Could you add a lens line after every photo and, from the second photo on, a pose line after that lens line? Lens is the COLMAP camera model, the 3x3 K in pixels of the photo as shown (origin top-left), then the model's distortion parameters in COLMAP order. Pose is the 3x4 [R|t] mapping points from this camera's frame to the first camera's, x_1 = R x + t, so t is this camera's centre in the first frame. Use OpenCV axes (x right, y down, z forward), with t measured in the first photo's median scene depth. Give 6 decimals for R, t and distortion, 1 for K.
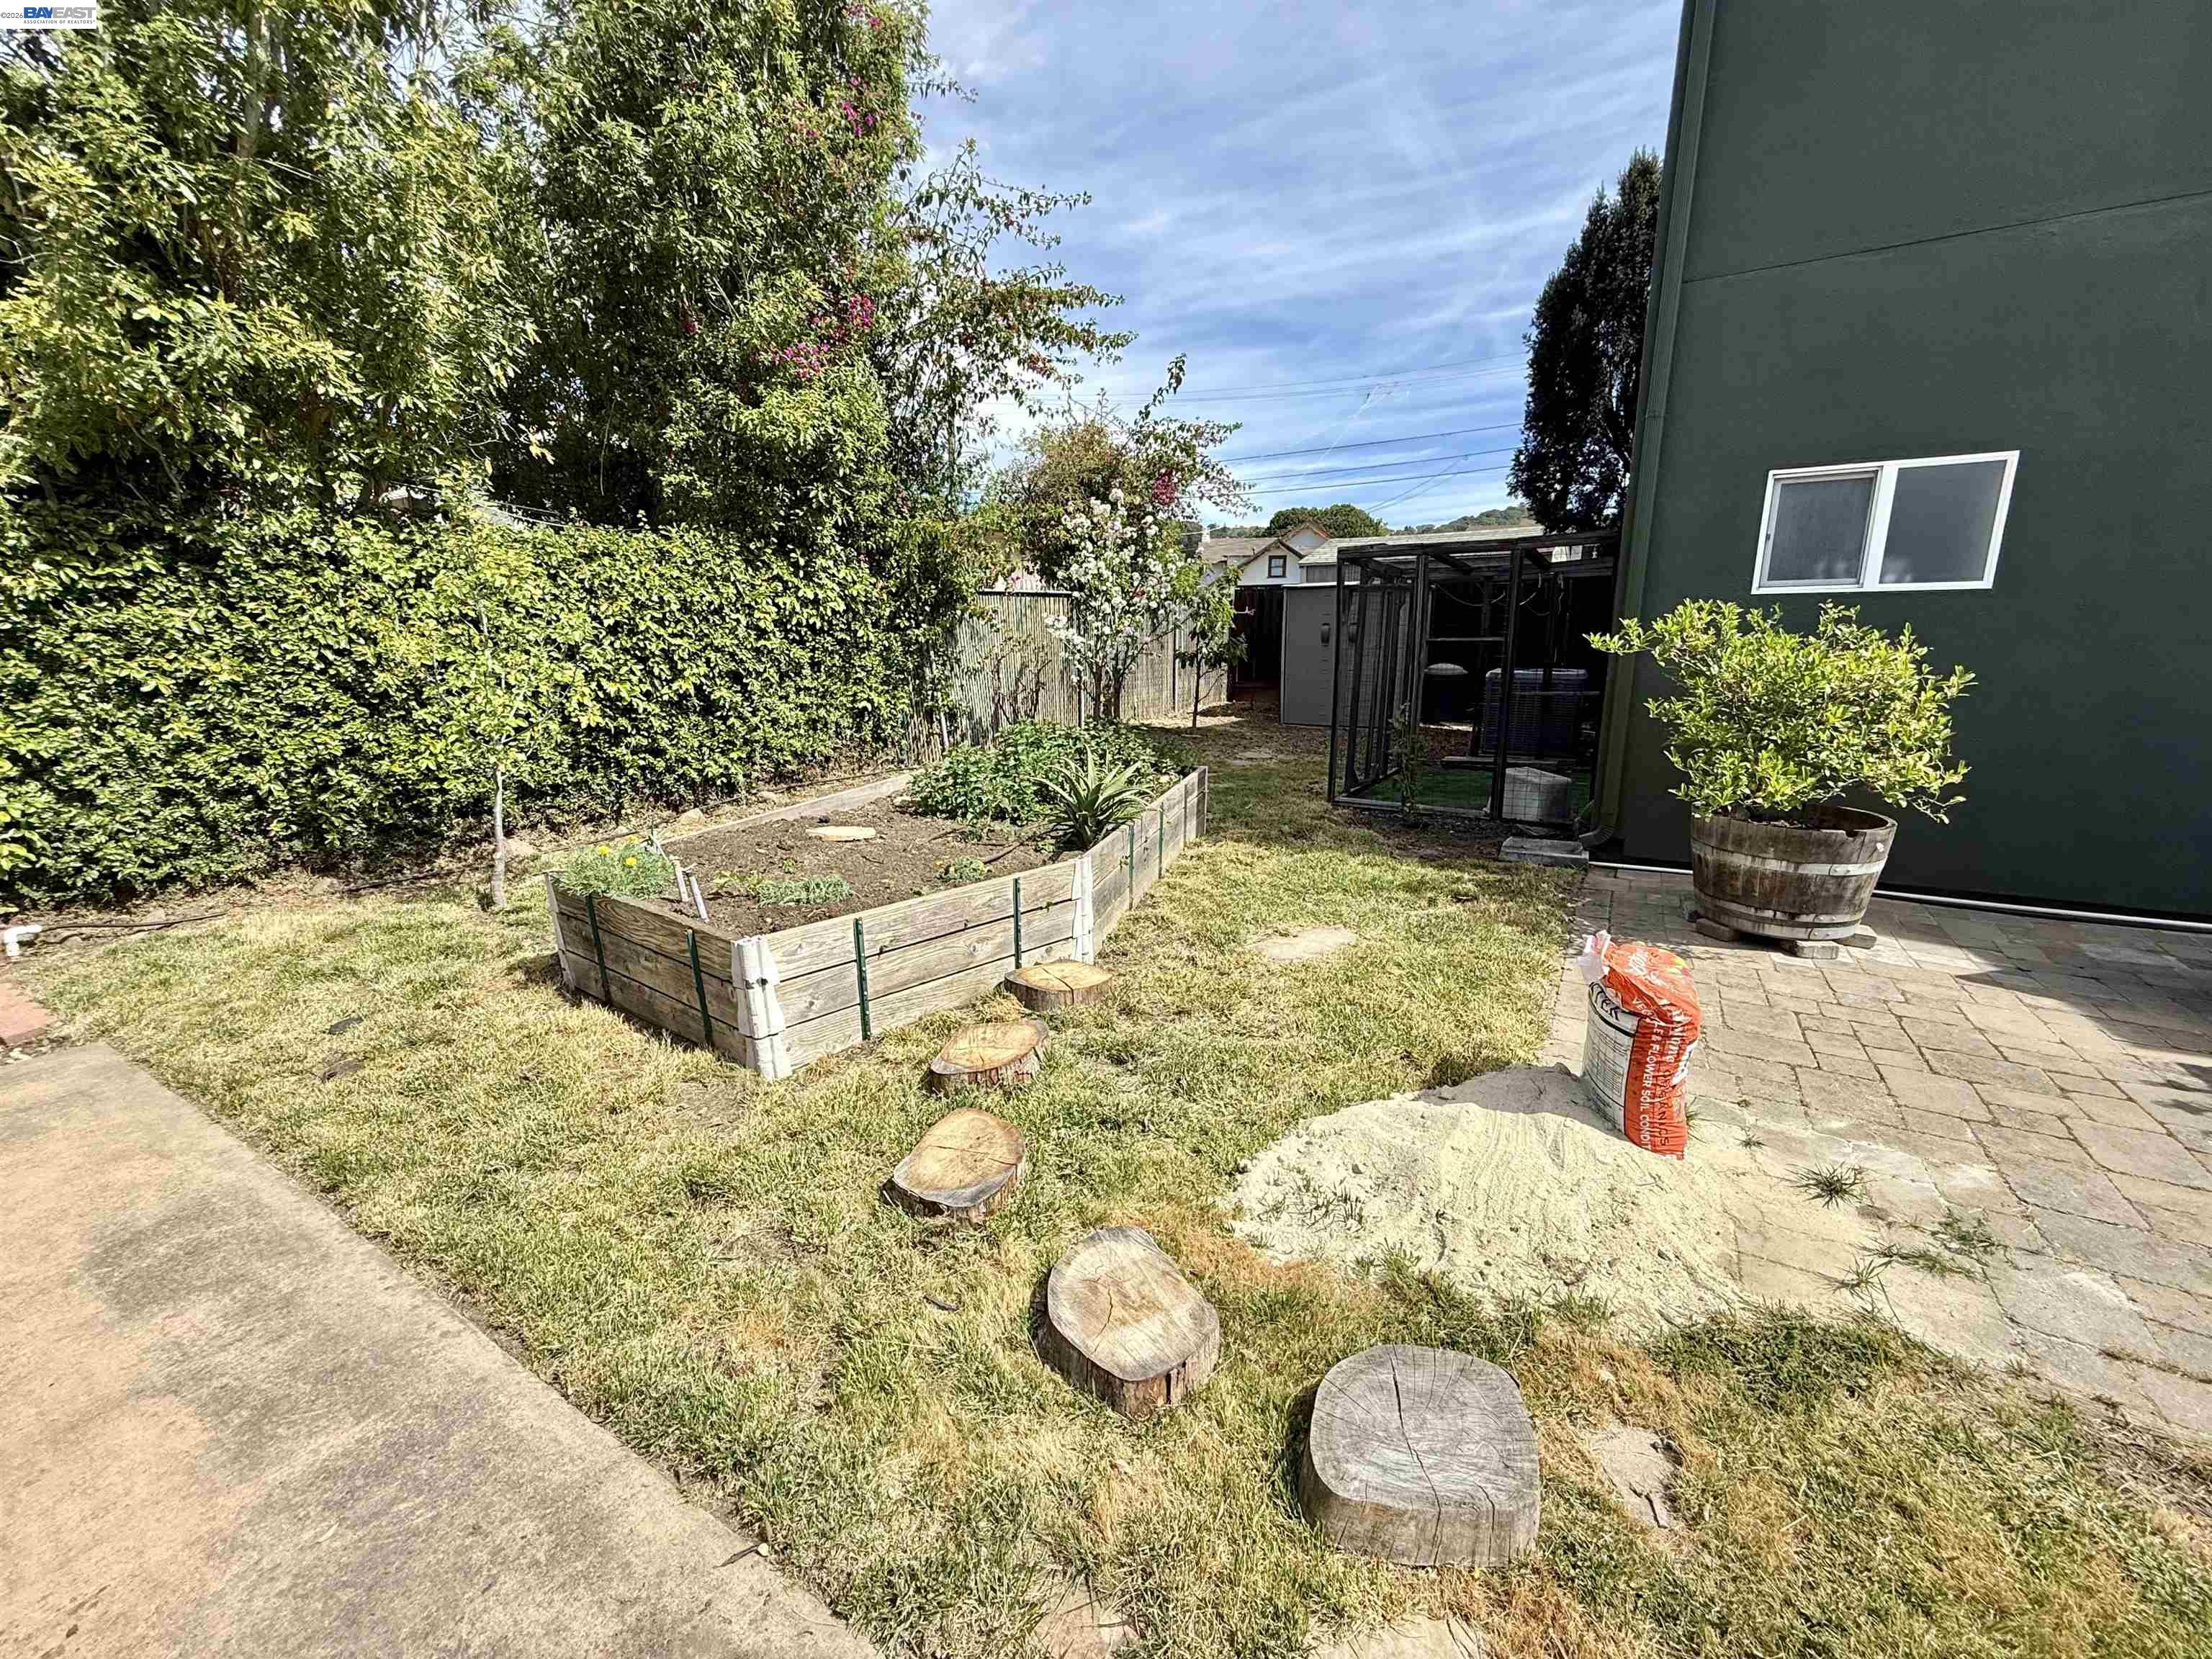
lens RADIAL K [[856.6, 0, 1106.0], [0, 856.6, 829.5], [0, 0, 1]] dist [-0.001952, -0.000179]
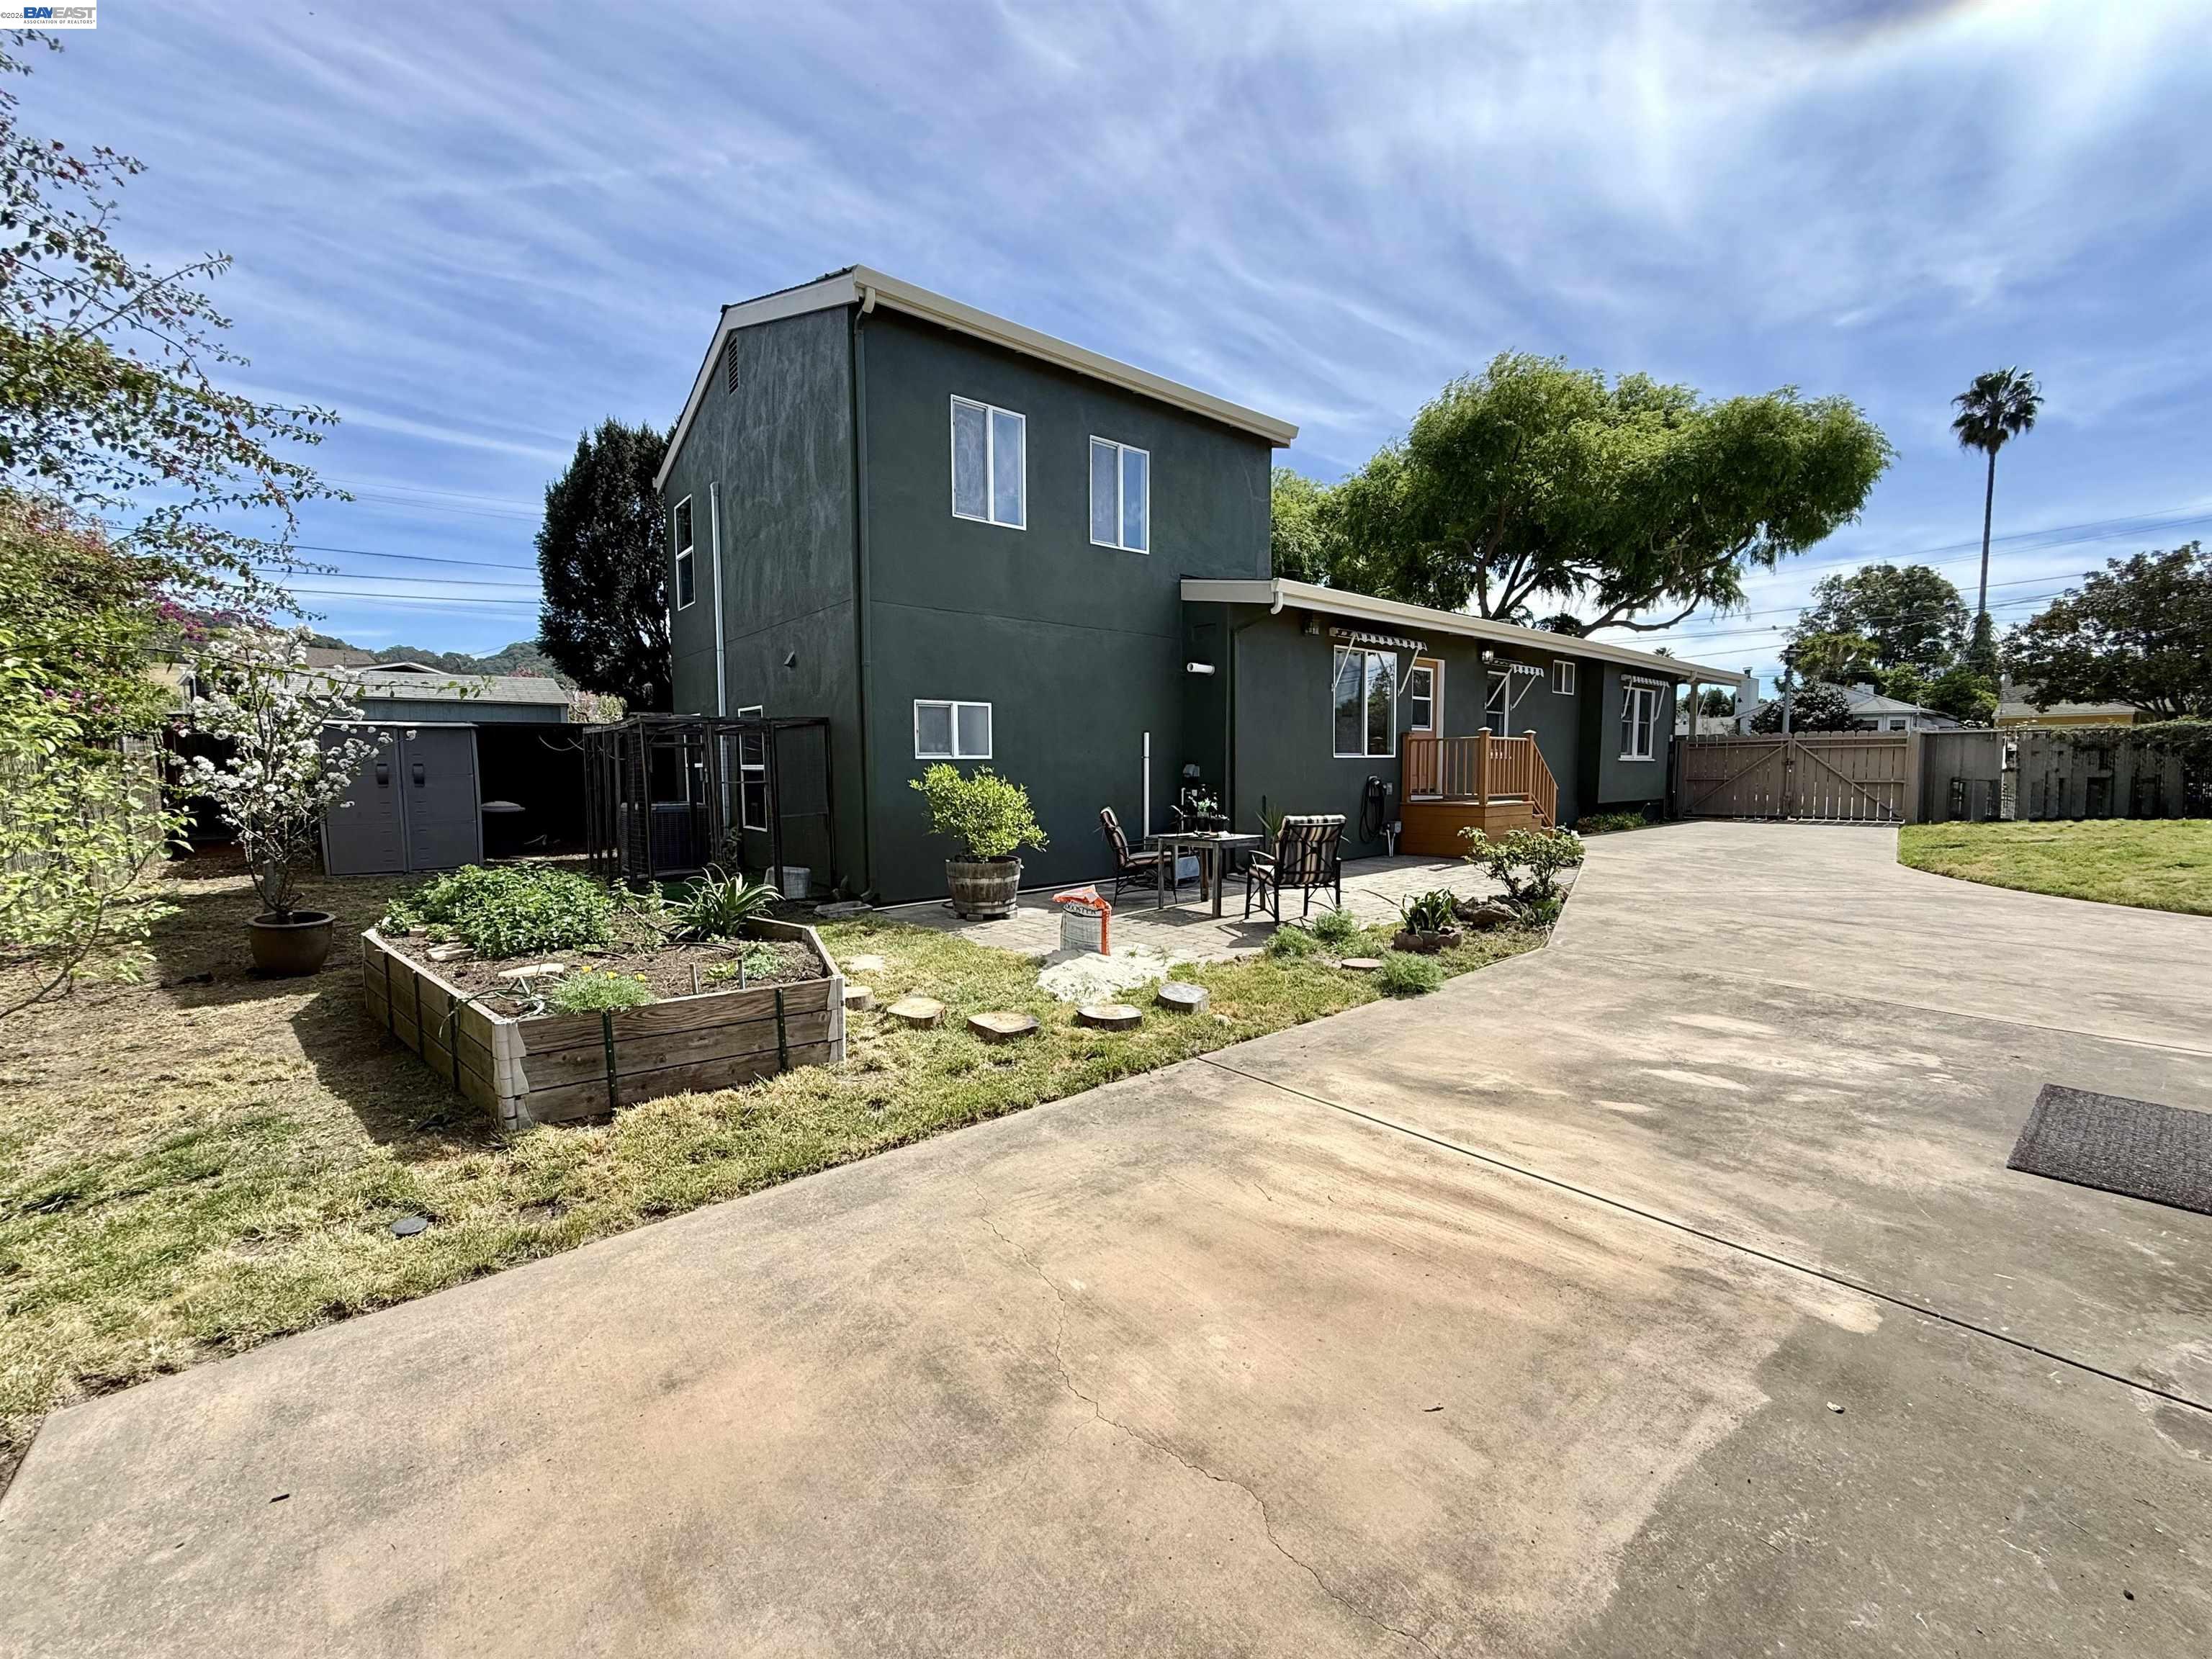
lens RADIAL K [[856.6, 0, 1106.0], [0, 856.6, 829.5], [0, 0, 1]] dist [-0.001952, -0.000179]
pose [[0.324645, -0.058828, 0.944005, -1.188500], [0.209652, 0.977712, -0.011171, -0.003118], [-0.922308, 0.201539, 0.329743, -0.019476]]
